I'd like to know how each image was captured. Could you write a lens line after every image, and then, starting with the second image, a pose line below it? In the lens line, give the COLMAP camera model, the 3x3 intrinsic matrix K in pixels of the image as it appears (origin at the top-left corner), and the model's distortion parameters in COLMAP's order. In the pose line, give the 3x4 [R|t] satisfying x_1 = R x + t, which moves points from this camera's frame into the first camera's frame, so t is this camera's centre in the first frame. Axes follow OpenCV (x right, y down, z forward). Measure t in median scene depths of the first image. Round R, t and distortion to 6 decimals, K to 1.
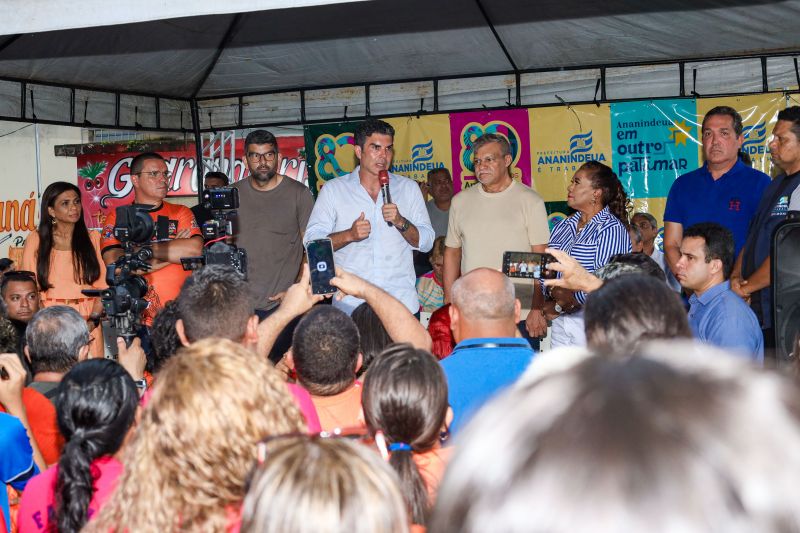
lens RADIAL K [[1211.4, 0, 397.9], [0, 1211.4, 266.8], [0, 0, 1]] dist [0.013520, 0.000000]
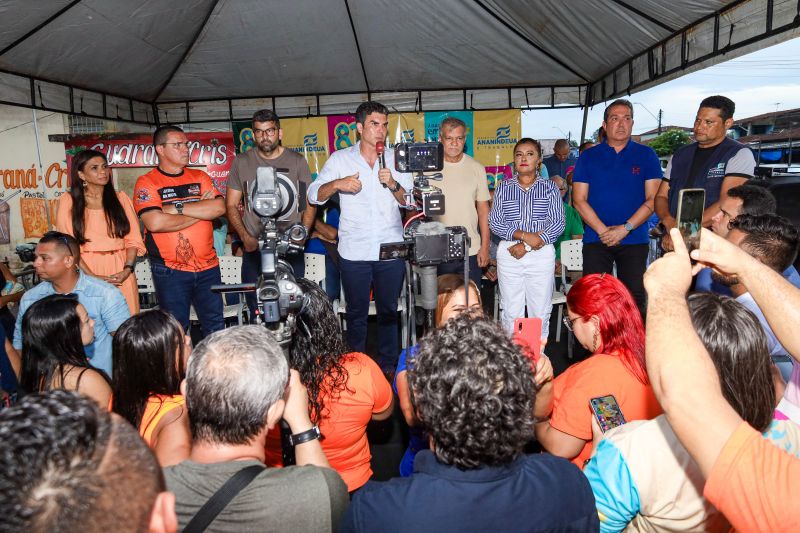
lens RADIAL K [[538.0, 0, 385.8], [0, 538.0, 263.8], [0, 0, 1]] dist [0.011931, 0.000532]
pose [[0.958161, -0.045391, 0.282608, -0.097430], [0.012875, 0.993181, 0.115868, -0.011277], [-0.285940, -0.107381, 0.952212, 0.257814]]
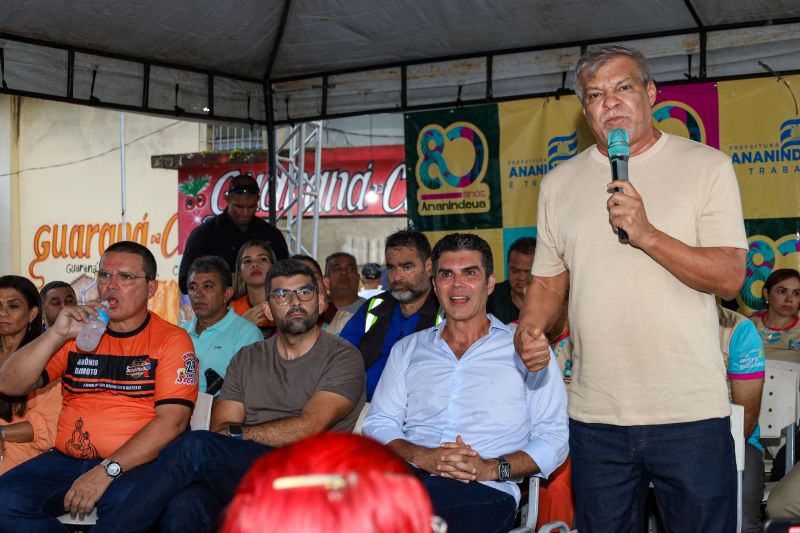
lens RADIAL K [[1211.4, 0, 404.7], [0, 1211.4, 265.7], [0, 0, 1]] dist [0.013520, 0.000000]
pose [[0.985858, 0.023093, -0.165984, 0.048721], [-0.029191, 0.998982, -0.034397, 0.000600], [0.165021, 0.038756, 0.985528, 0.297592]]
